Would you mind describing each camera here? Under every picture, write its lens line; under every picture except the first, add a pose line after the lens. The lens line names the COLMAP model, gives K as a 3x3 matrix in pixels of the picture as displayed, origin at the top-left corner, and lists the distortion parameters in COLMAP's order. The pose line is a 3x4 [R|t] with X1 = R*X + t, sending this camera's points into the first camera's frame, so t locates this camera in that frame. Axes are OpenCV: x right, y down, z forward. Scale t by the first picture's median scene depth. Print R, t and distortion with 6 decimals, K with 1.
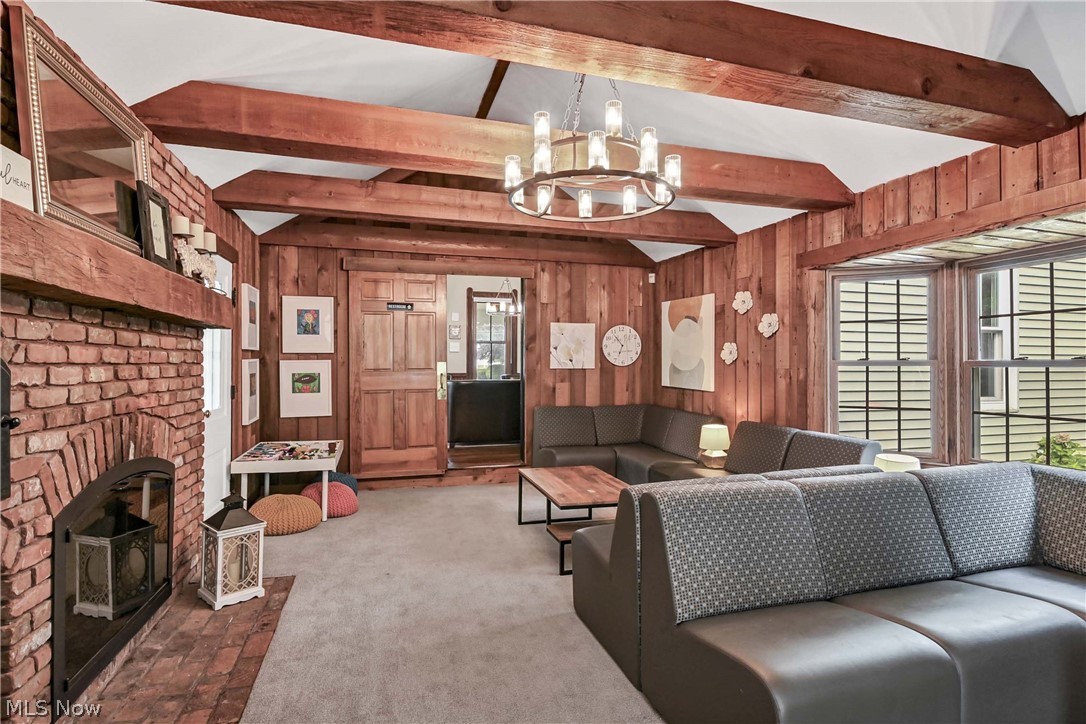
lens RADIAL K [[537.1, 0, 540.9], [0, 537.1, 364.6], [0, 0, 1]] dist [0.009525, -0.001916]
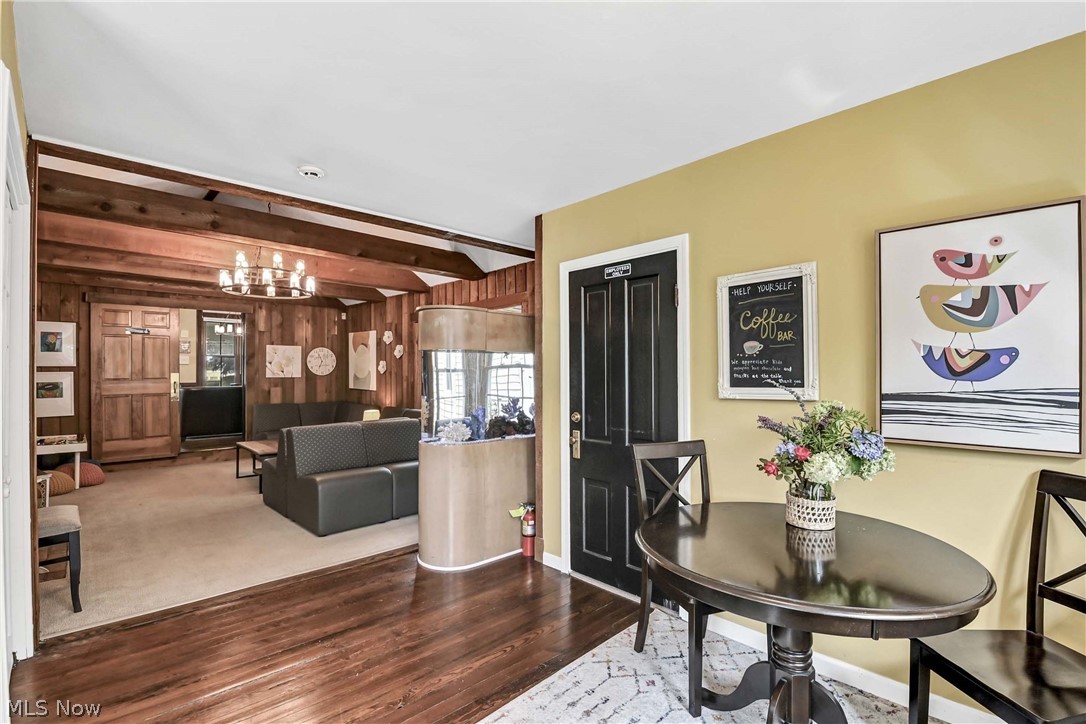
lens RADIAL K [[496.2, 0, 521.7], [0, 496.2, 368.9], [0, 0, 1]] dist [-0.010061, -0.005757]
pose [[0.902190, -0.000900, 0.431338, 0.067374], [0.005623, 0.999937, -0.009676, 0.001571], [-0.431302, 0.011156, 0.902139, -0.497448]]
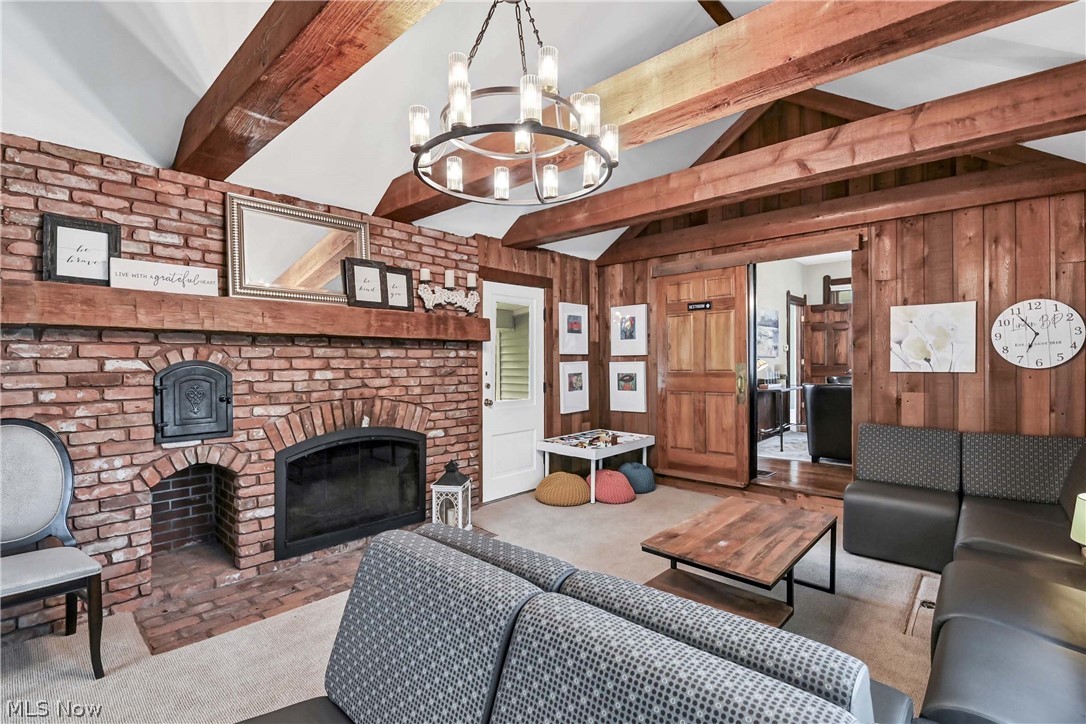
lens RADIAL K [[496.2, 0, 551.5], [0, 496.2, 362.5], [0, 0, 1]] dist [-0.010061, -0.005757]
pose [[0.539435, -0.002533, -0.842023, 0.350205], [0.004582, 0.999990, -0.000073, -0.007127], [0.842015, -0.003819, 0.539441, 0.289752]]
